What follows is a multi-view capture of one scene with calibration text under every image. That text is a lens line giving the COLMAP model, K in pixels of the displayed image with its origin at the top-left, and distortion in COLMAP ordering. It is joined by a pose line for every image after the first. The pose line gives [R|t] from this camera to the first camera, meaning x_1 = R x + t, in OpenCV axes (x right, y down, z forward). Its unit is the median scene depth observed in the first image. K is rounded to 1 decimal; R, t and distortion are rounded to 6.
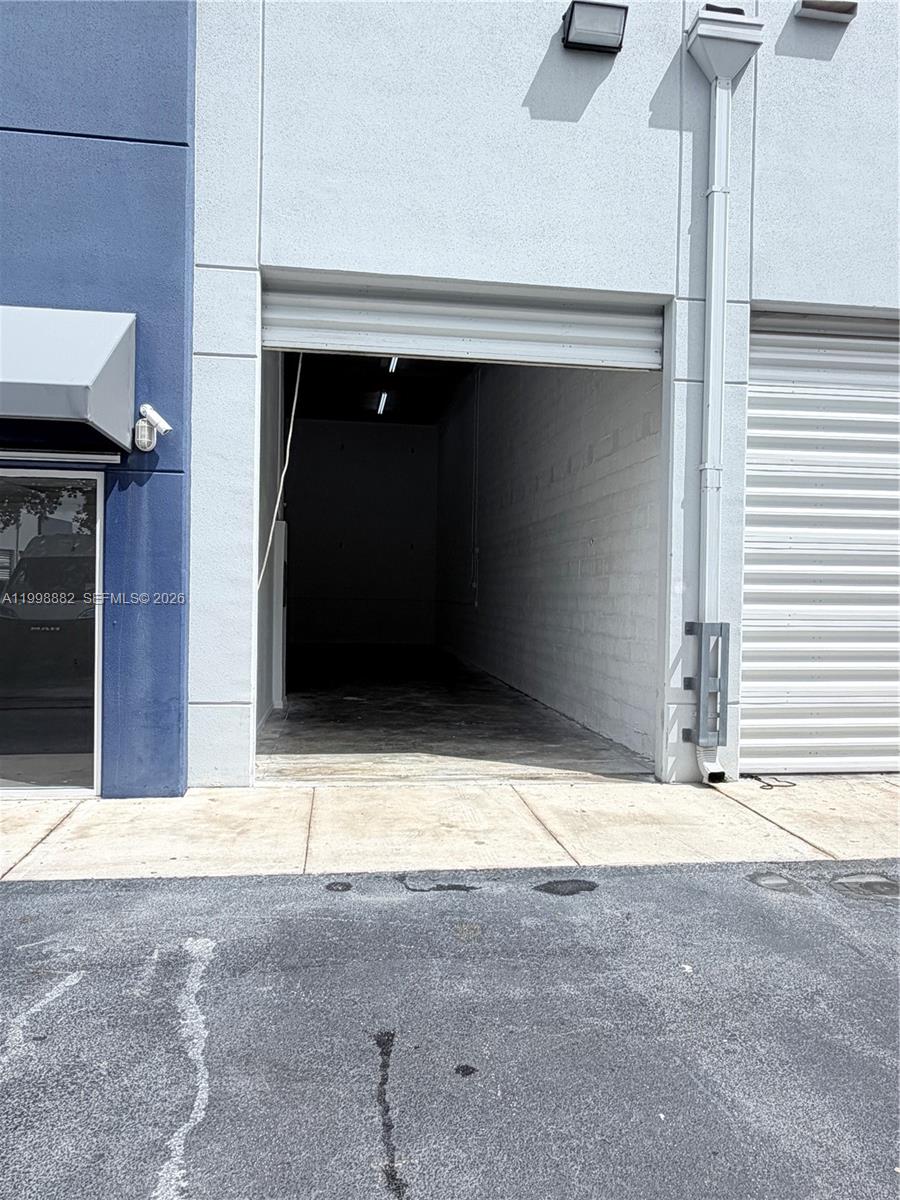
lens RADIAL K [[843.2, 0, 445.8], [0, 843.2, 603.1], [0, 0, 1]] dist [0.040829, -0.047487]
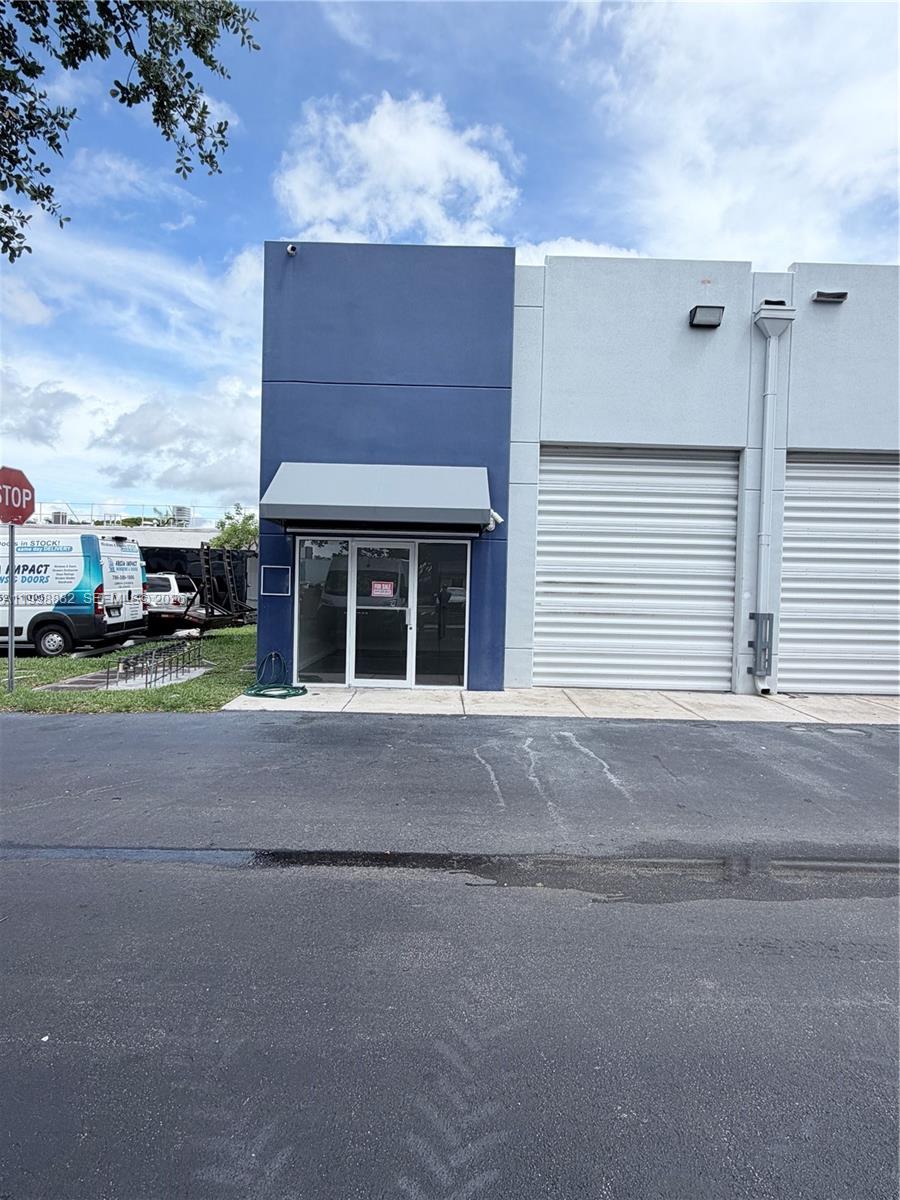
lens RADIAL K [[619.8, 0, 451.4], [0, 619.8, 600.7], [0, 0, 1]] dist [-0.002050, 0.007250]
pose [[0.991629, 0.010024, -0.128733, -0.243264], [-0.008994, 0.999923, 0.008573, -0.013217], [0.128809, -0.007343, 0.991642, -0.573764]]
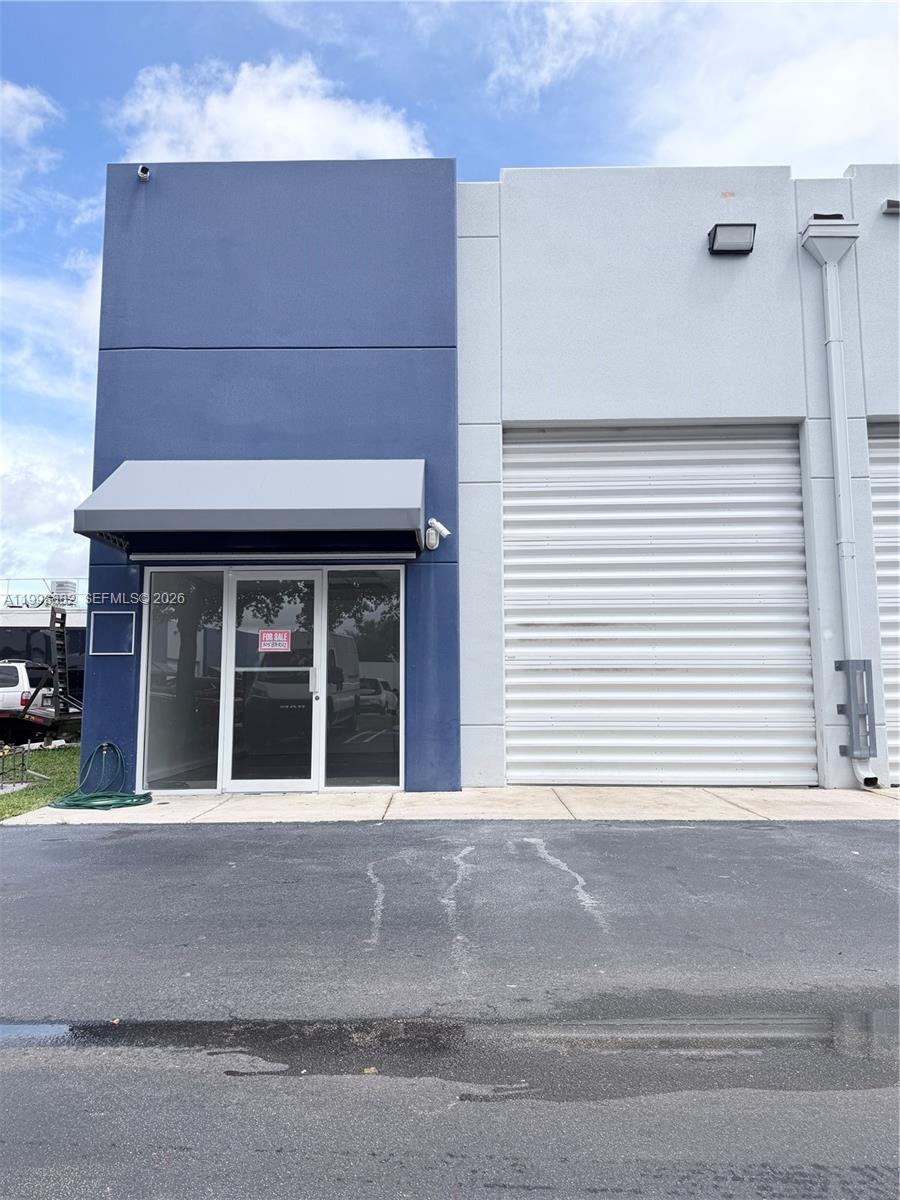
lens RADIAL K [[843.2, 0, 443.7], [0, 843.2, 596.2], [0, 0, 1]] dist [0.040829, -0.047487]
pose [[0.988647, -0.040729, -0.144634, -0.126022], [0.021678, 0.991154, -0.130932, 0.090301], [0.148688, 0.126310, 0.980784, -0.404958]]
